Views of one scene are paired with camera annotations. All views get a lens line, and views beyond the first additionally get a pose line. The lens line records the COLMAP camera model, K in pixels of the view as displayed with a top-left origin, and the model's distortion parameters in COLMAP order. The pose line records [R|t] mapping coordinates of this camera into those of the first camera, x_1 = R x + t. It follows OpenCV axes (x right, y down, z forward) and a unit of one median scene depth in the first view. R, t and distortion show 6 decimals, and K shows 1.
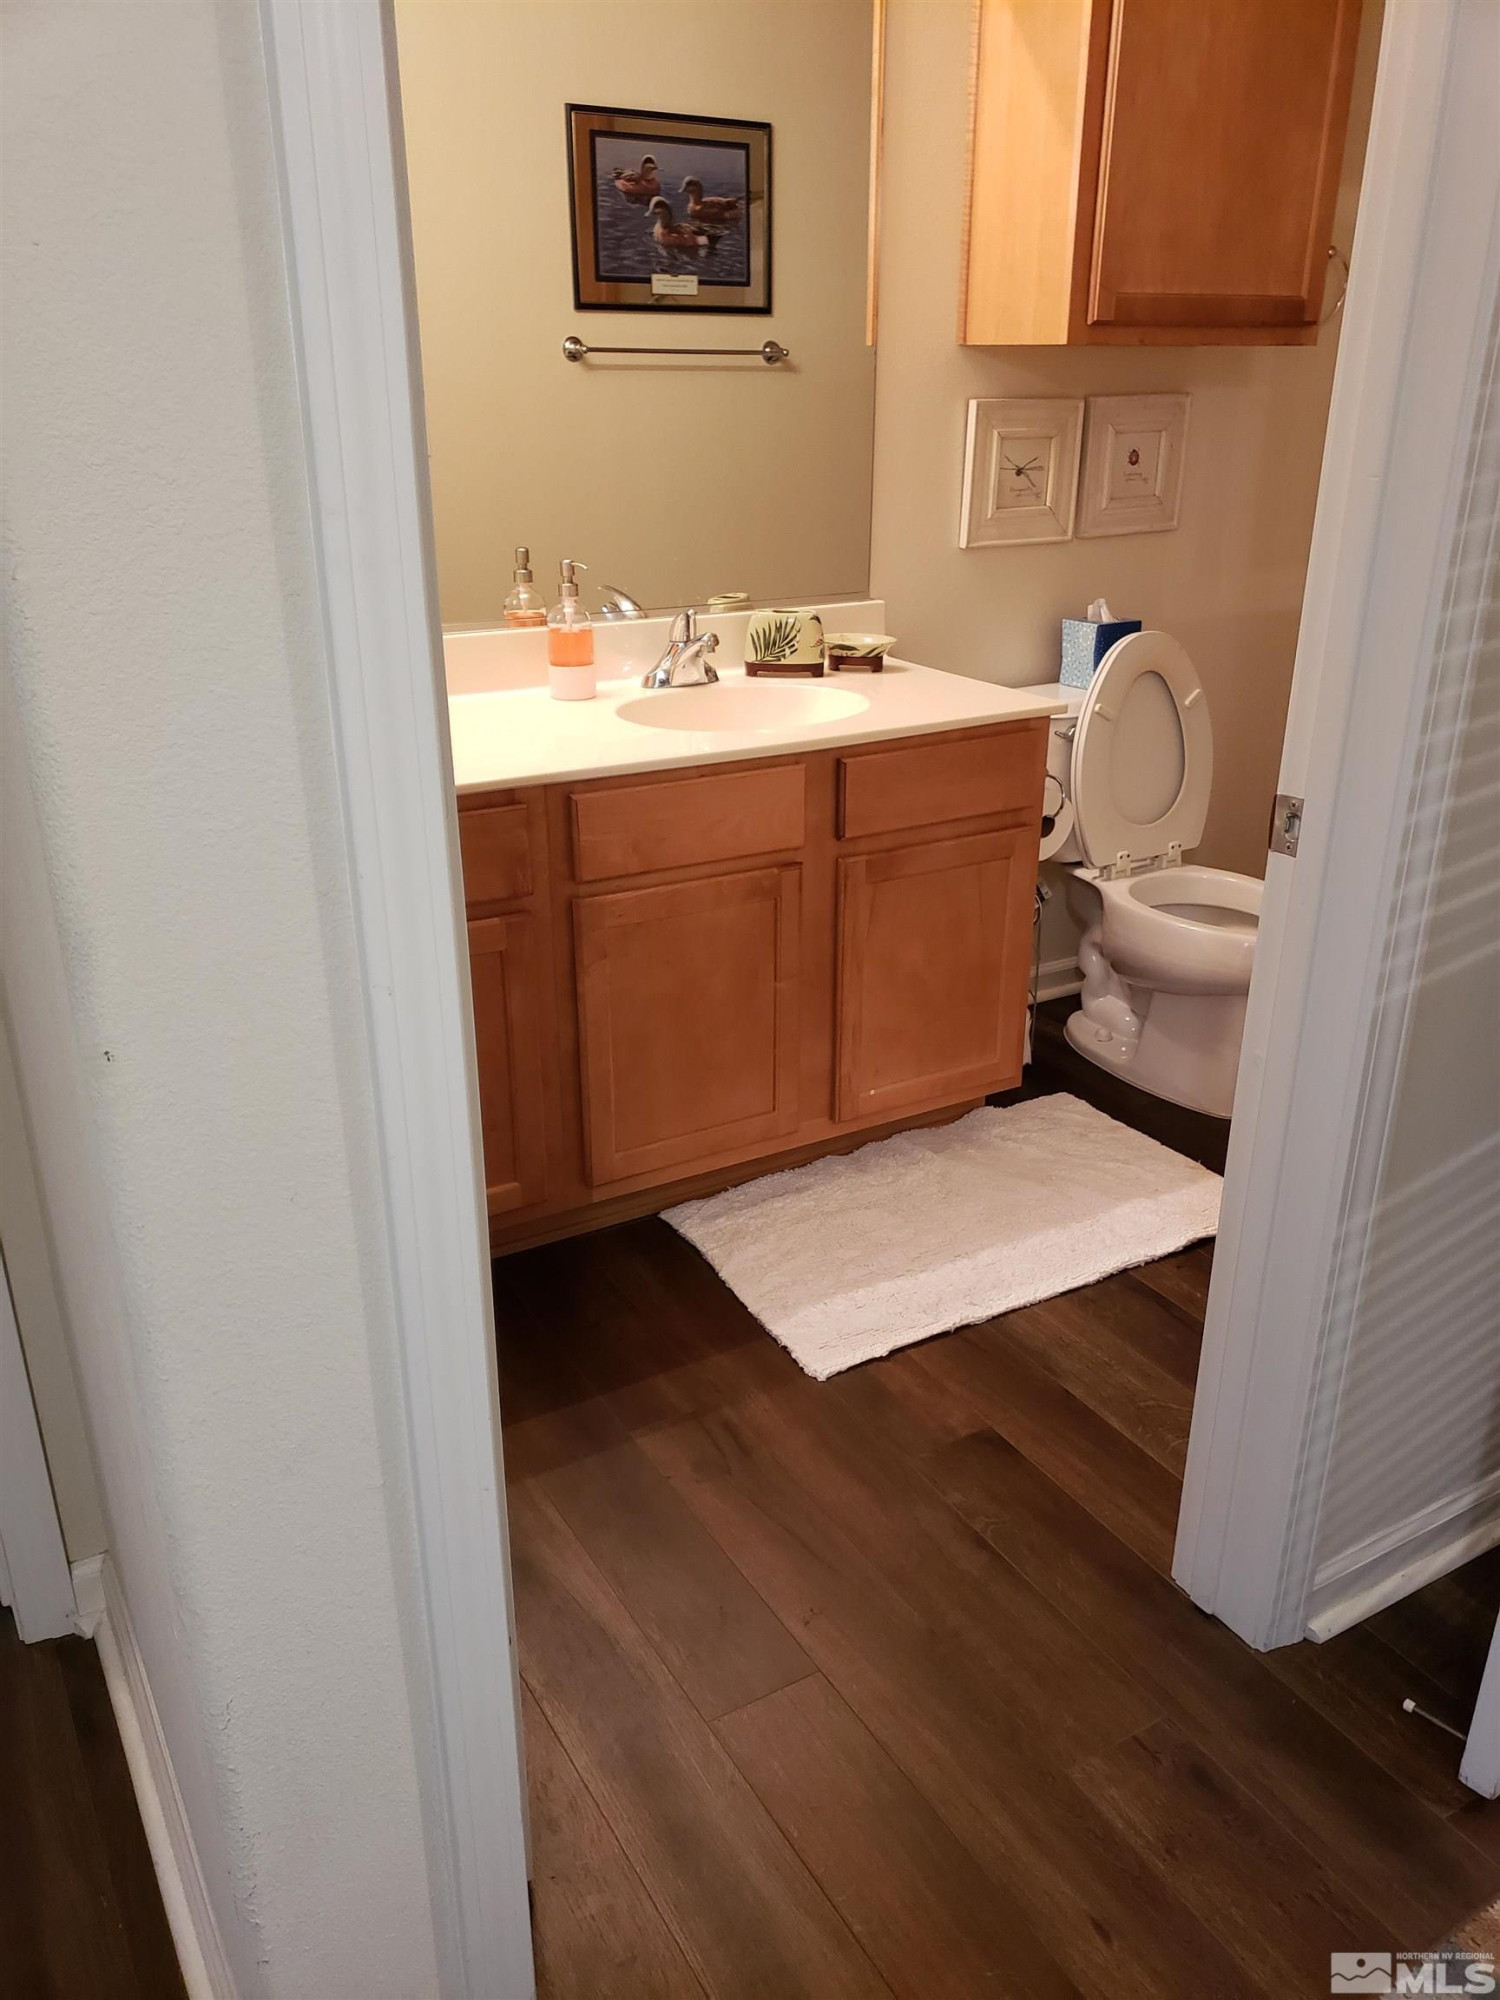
lens RADIAL K [[1533.2, 0, 740.5], [0, 1533.2, 1028.1], [0, 0, 1]] dist [0.090667, -0.132076]
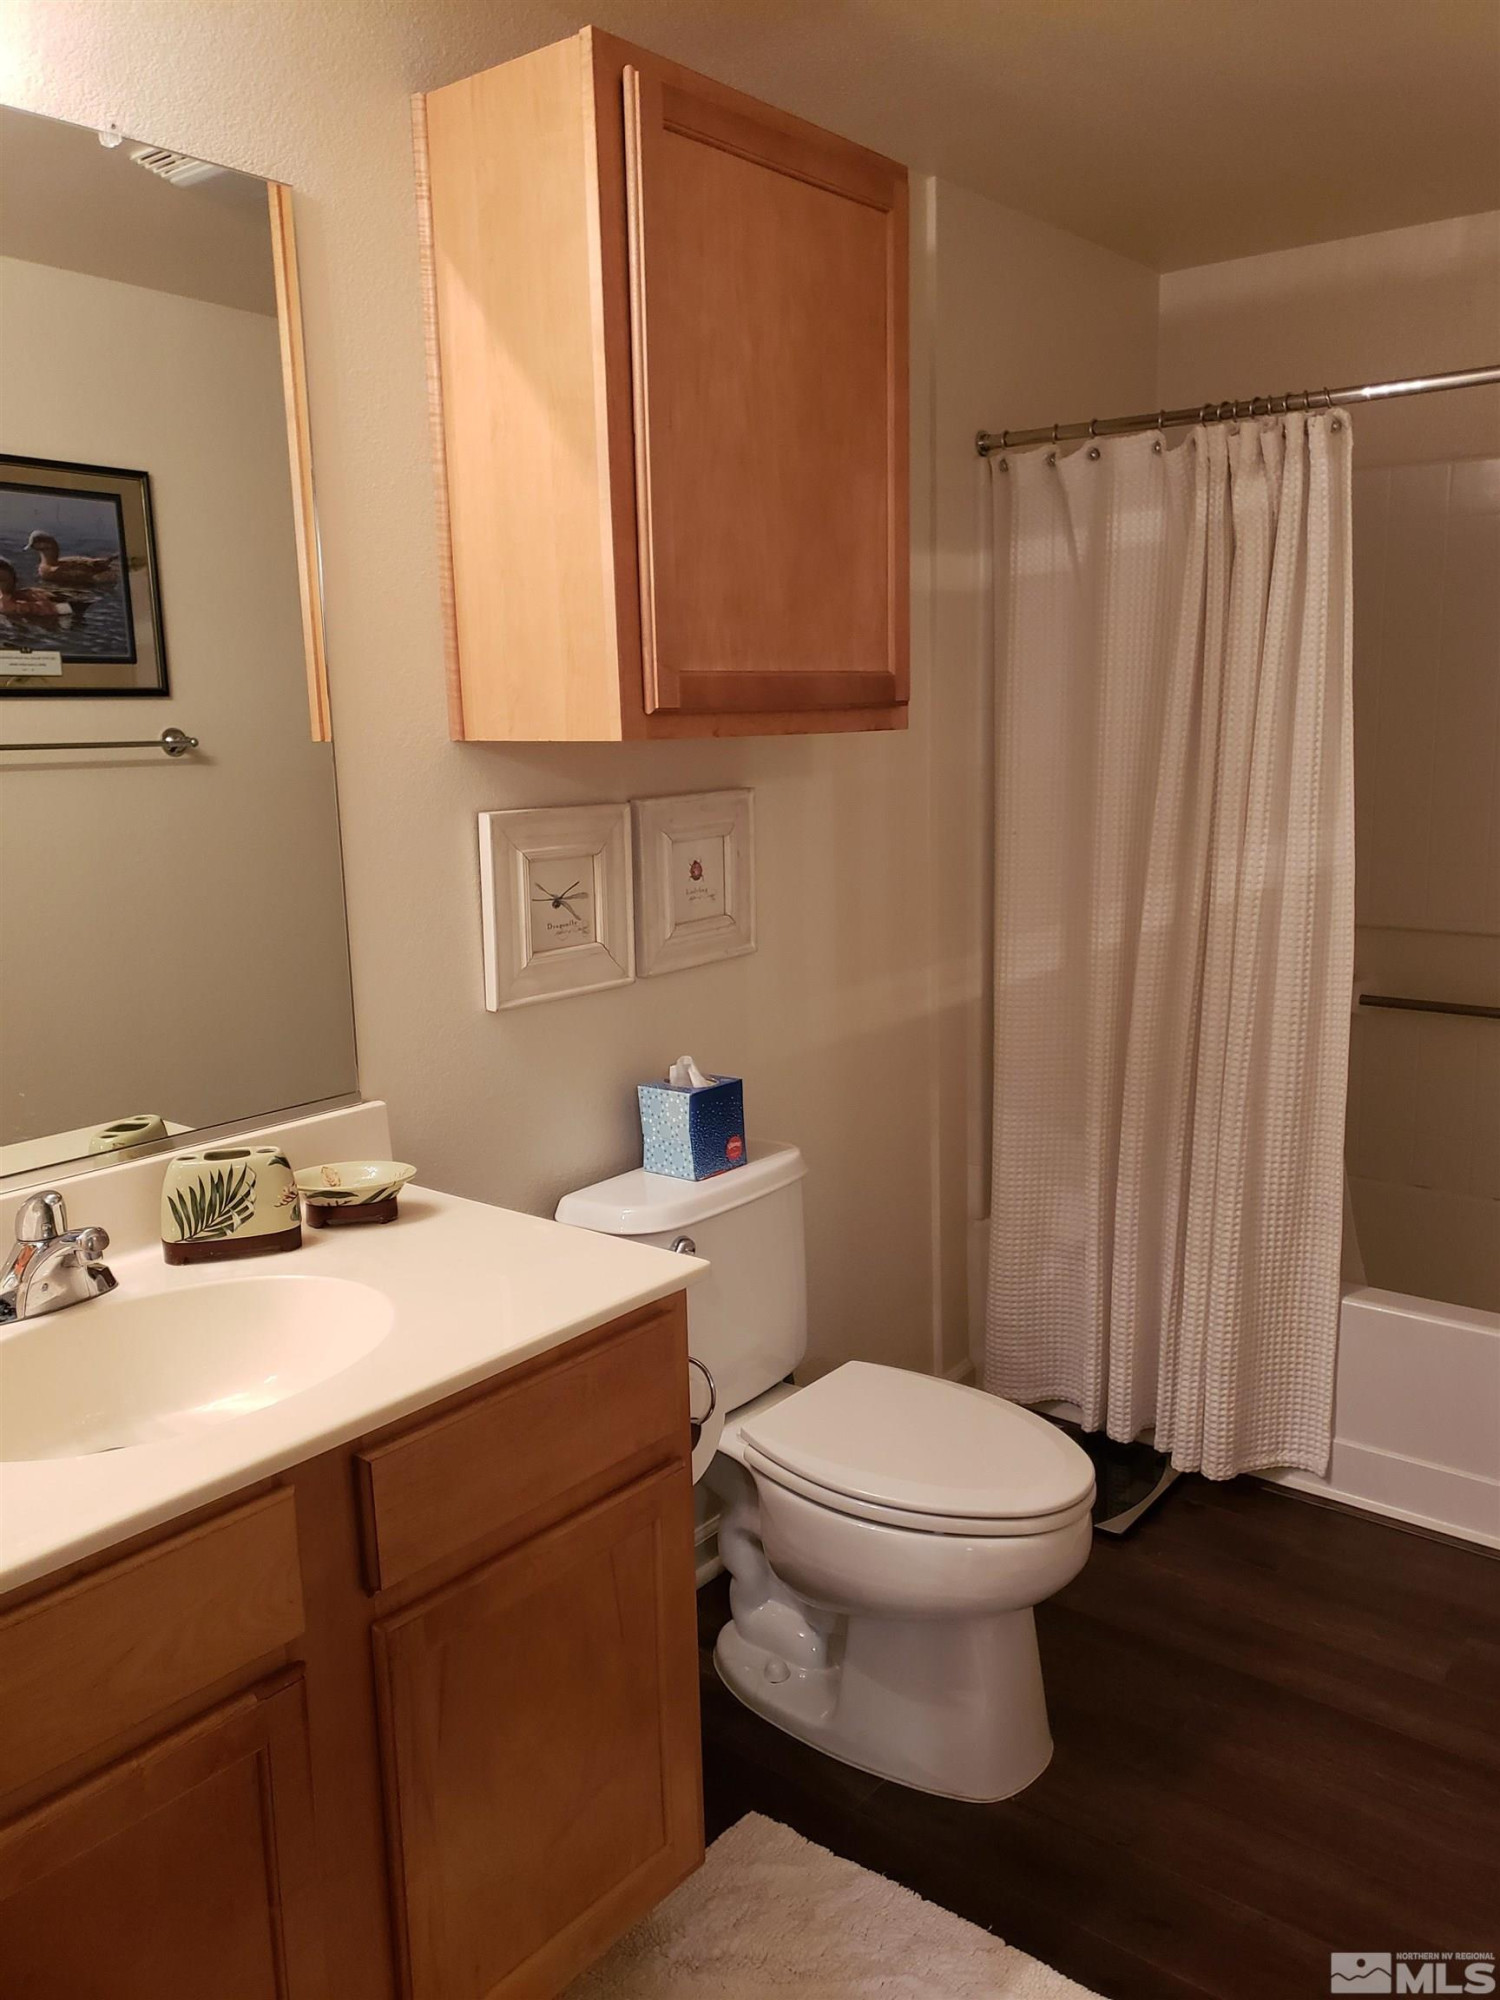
lens RADIAL K [[1549.7, 0, 745.3], [0, 1549.7, 986.0], [0, 0, 1]] dist [0.014494, 0.001689]
pose [[0.935962, -0.082852, 0.342213, 0.015691], [0.160523, 0.965446, -0.205296, -0.166630], [-0.313379, 0.247082, 0.916921, 0.342138]]
